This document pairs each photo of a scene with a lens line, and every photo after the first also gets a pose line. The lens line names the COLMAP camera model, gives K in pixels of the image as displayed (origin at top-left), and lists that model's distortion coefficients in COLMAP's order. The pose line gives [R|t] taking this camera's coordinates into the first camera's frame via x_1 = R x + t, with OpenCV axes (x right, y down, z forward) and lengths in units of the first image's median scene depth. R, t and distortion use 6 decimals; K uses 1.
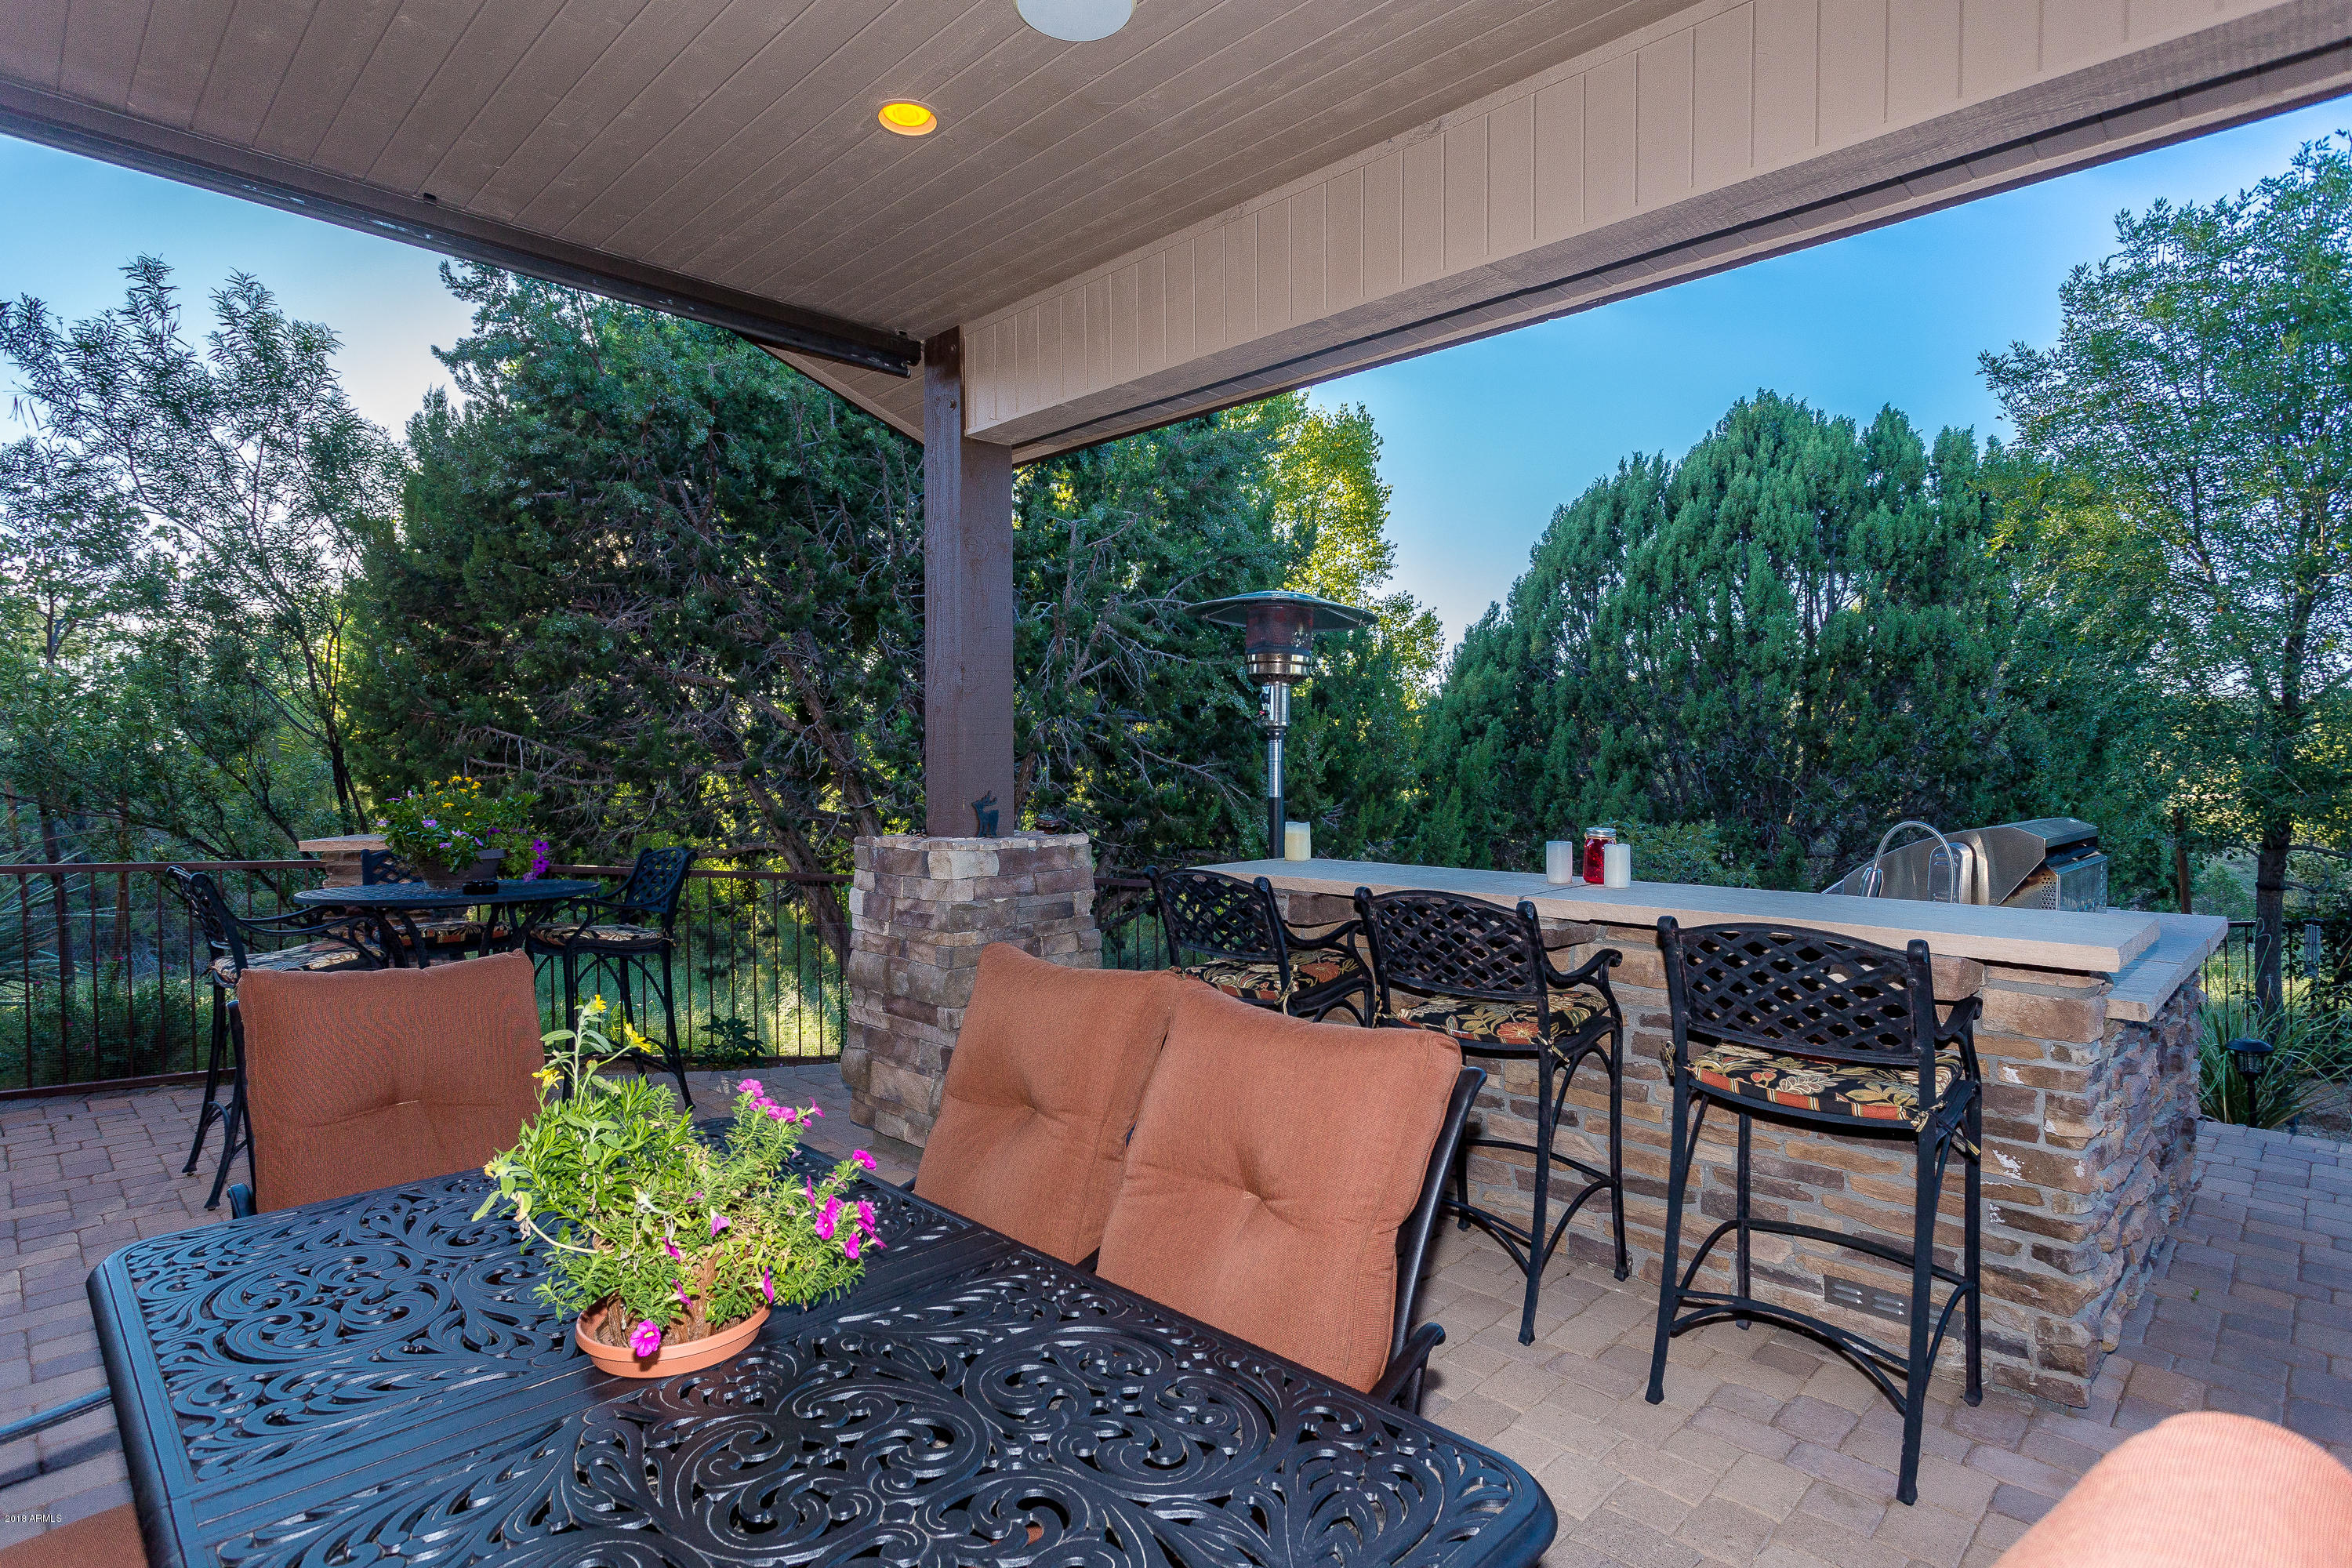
lens RADIAL K [[1205.9, 0, 1176.1], [0, 1205.9, 782.1], [0, 0, 1]] dist [-0.009931, 0.003606]
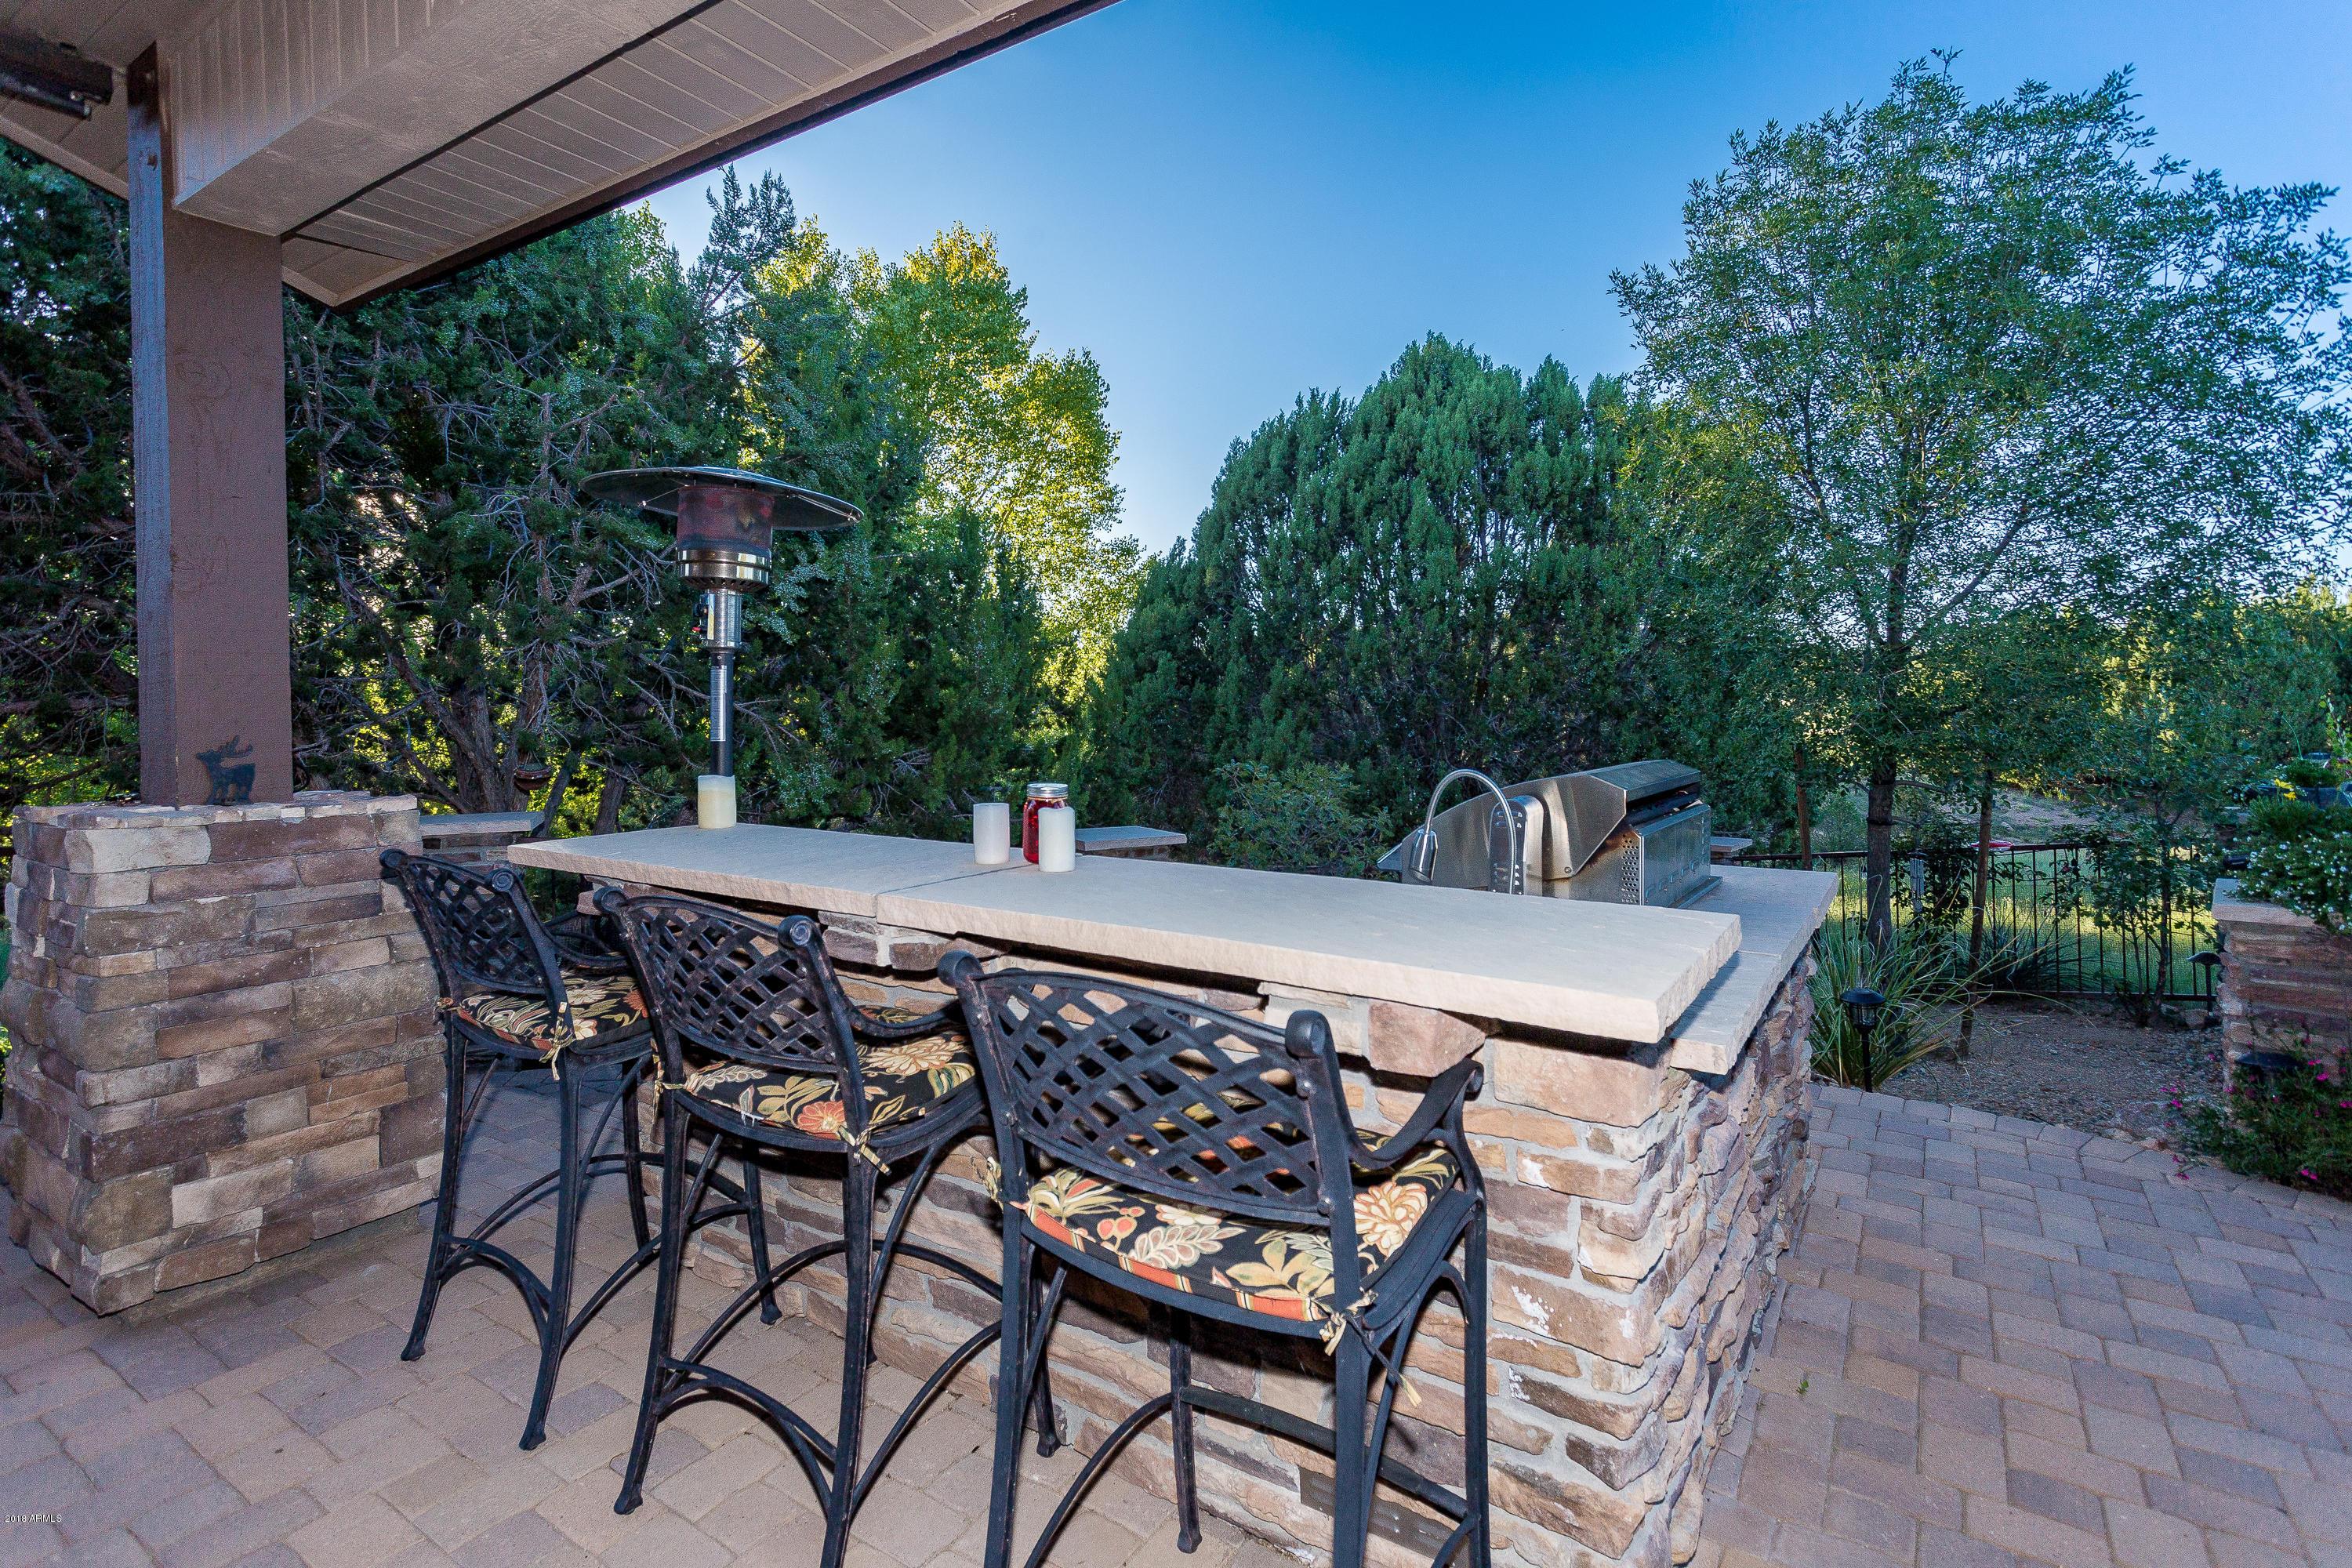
lens RADIAL K [[1142.6, 0, 1153.2], [0, 1142.6, 707.9], [0, 0, 1]] dist [-0.000434, 0.001260]
pose [[0.984674, -0.002162, 0.174391, 0.176042], [0.004252, 0.999924, -0.011610, 0.000812], [-0.174353, 0.012174, 0.984608, 0.194811]]
